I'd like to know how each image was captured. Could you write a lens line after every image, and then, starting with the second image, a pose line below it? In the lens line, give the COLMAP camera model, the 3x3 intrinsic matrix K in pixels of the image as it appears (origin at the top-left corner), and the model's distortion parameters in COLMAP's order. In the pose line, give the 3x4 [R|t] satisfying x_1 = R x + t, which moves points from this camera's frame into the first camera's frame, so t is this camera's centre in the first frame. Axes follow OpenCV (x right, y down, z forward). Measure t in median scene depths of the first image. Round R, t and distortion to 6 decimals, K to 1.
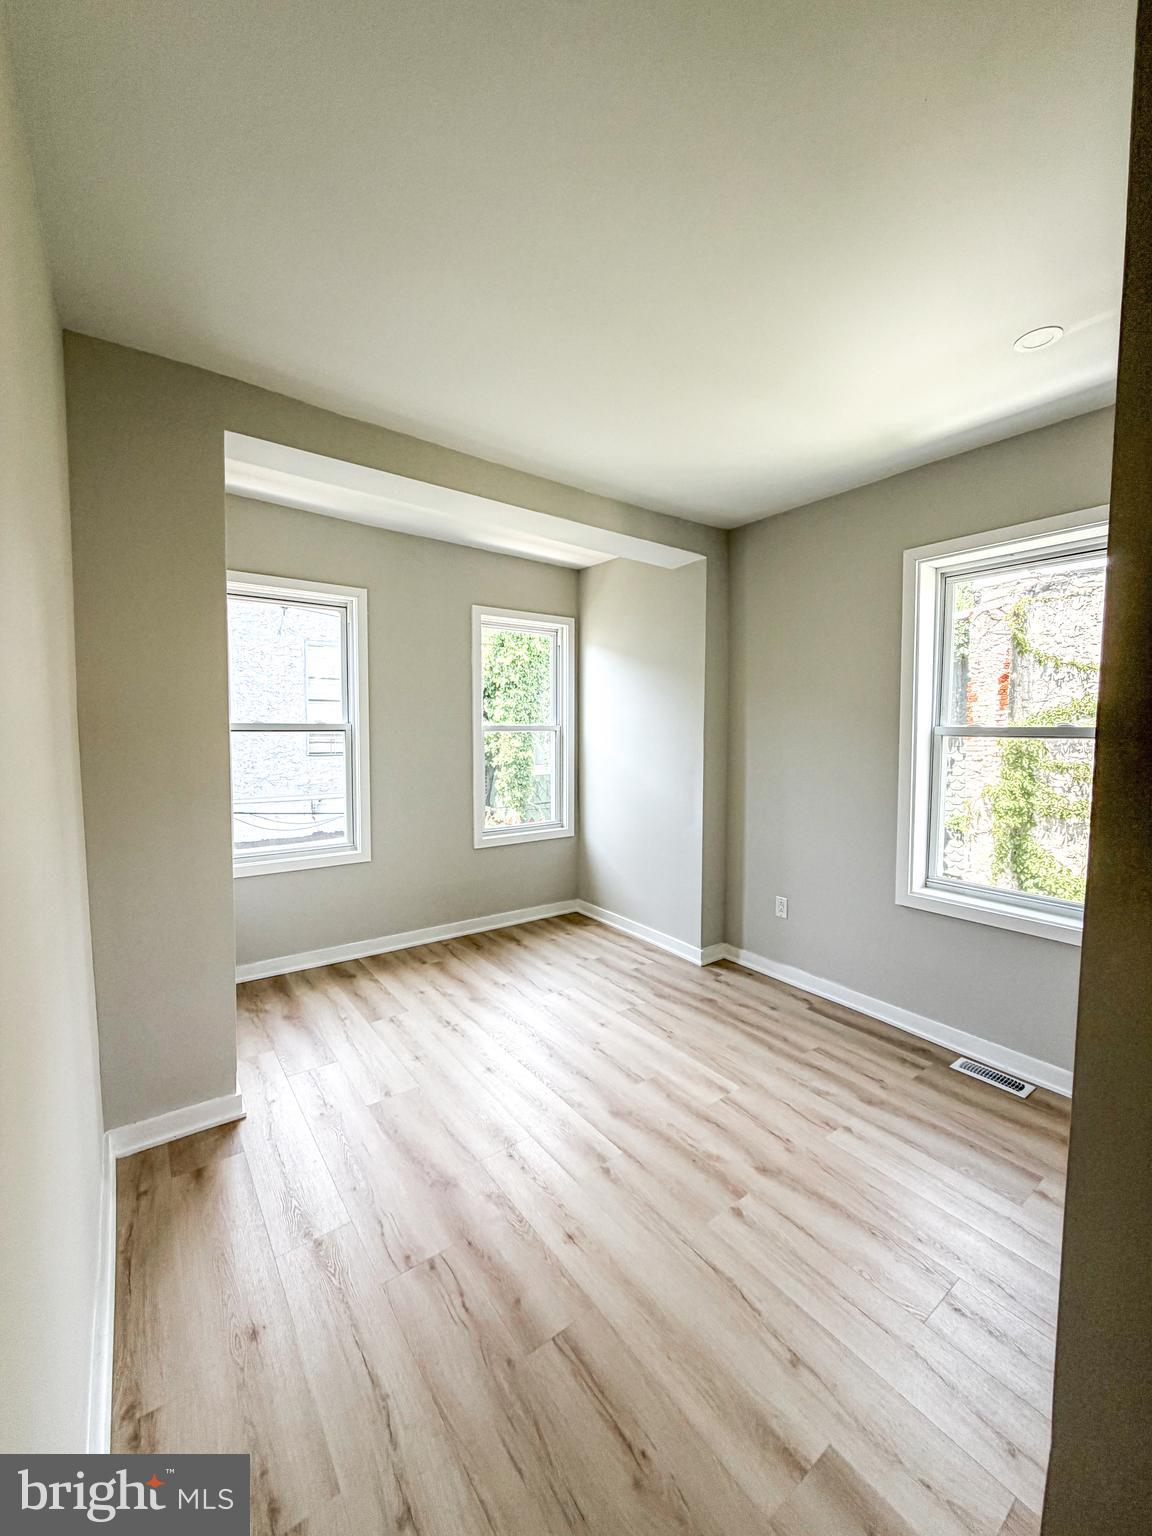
lens RADIAL K [[614.2, 0, 571.4], [0, 614.2, 758.8], [0, 0, 1]] dist [-0.000046, -0.000319]
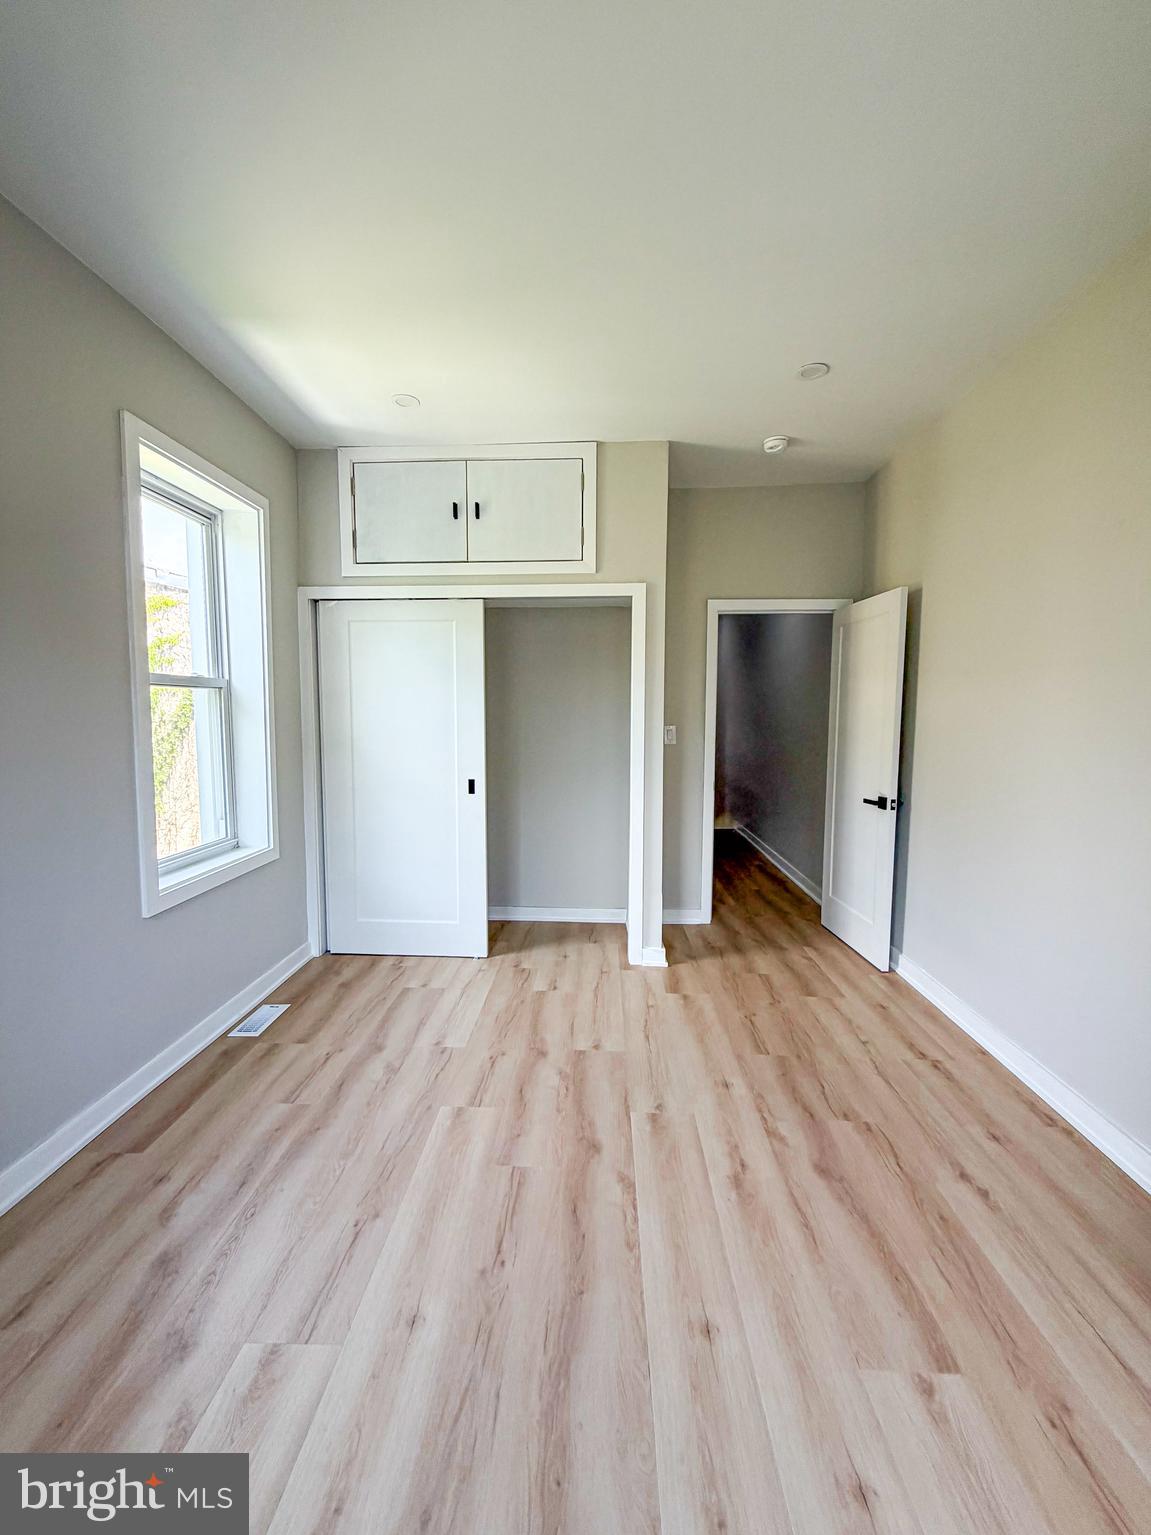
lens RADIAL K [[613.8, 0, 575.3], [0, 613.8, 758.4], [0, 0, 1]] dist [-0.000046, -0.000319]
pose [[-0.782252, -0.048363, 0.621082, -0.361218], [0.035542, 0.991893, 0.122003, -0.020984], [-0.621947, 0.117511, -0.774192, 1.501628]]
